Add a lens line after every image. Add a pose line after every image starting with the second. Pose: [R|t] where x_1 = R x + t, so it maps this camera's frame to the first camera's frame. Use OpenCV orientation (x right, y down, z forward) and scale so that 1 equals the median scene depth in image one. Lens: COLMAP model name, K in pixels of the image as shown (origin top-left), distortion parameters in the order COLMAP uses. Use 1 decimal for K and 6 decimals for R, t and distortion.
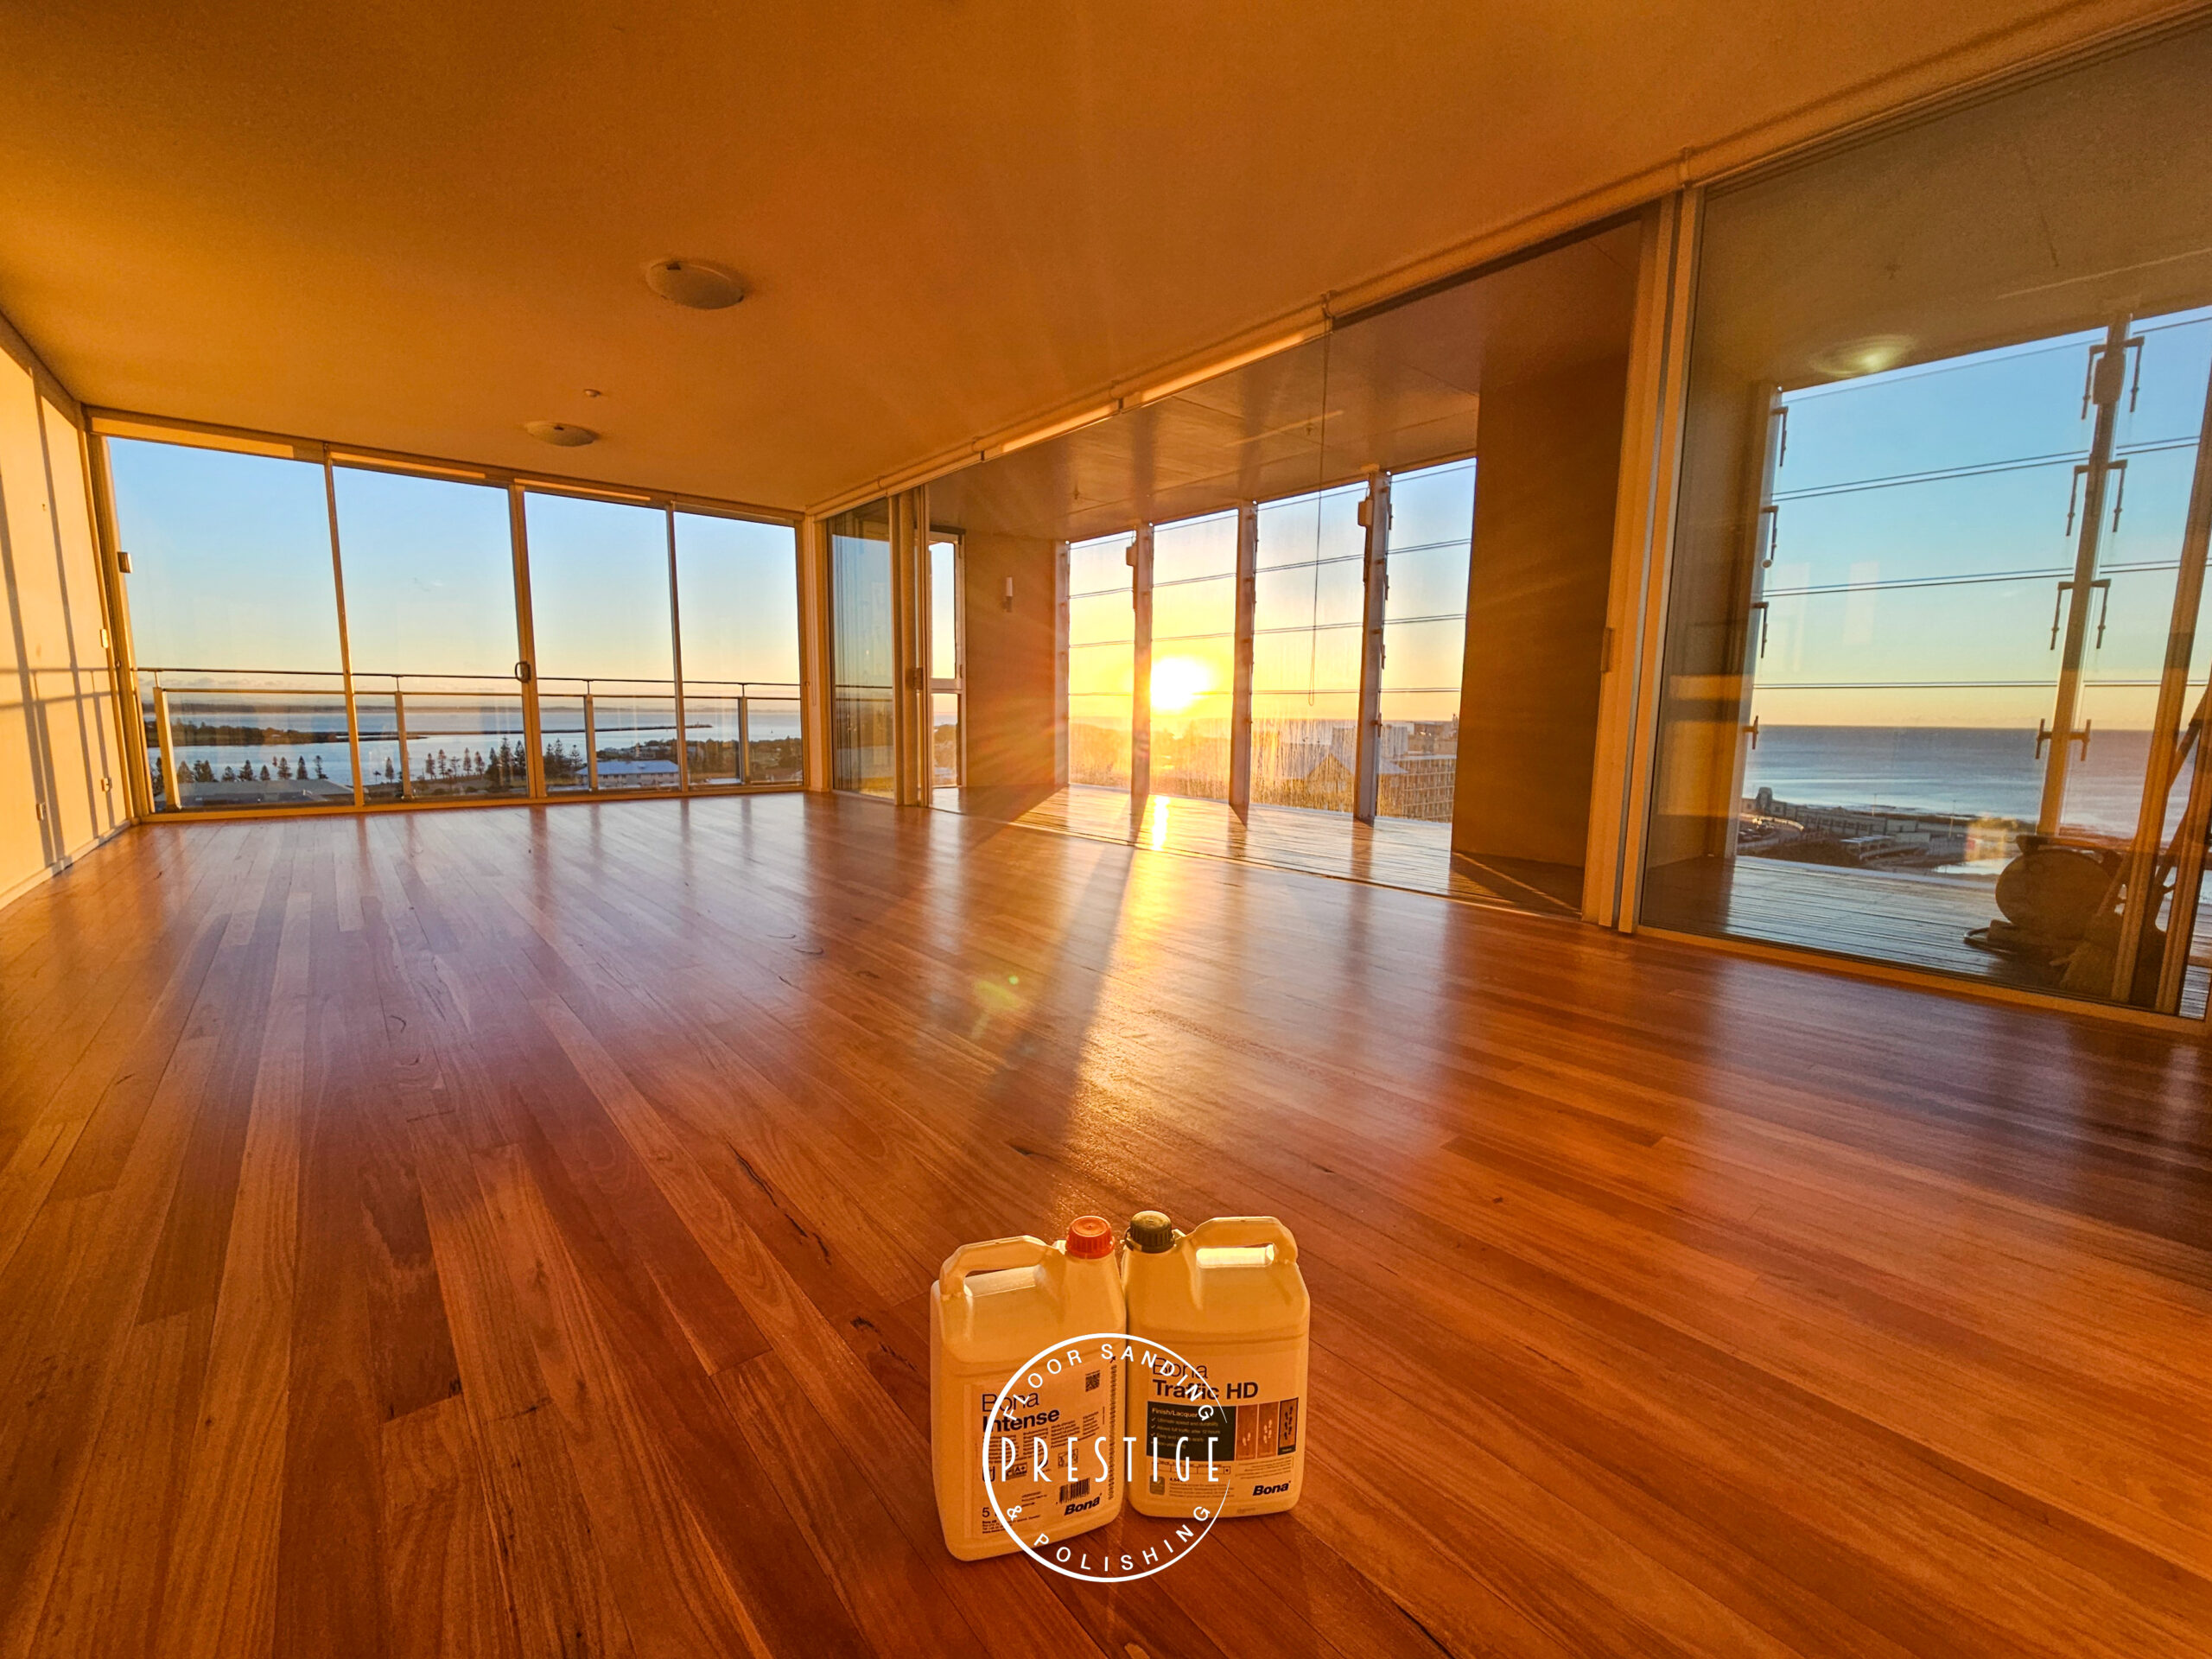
lens RADIAL K [[915.1, 0, 1089.2], [0, 915.1, 826.0], [0, 0, 1]] dist [-0.000246, 0.000345]
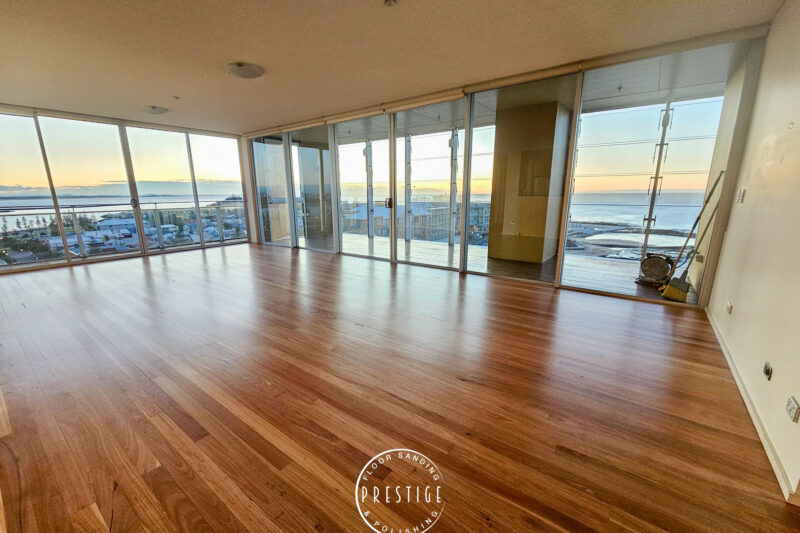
lens RADIAL K [[328.9, 0, 395.2], [0, 328.9, 268.0], [0, 0, 1]] dist [0.000793, 0.000473]
pose [[0.974448, -0.066407, 0.214572, -0.115565], [0.045289, 0.993765, 0.101881, -0.046265], [-0.220000, -0.089560, 0.971380, -0.034378]]
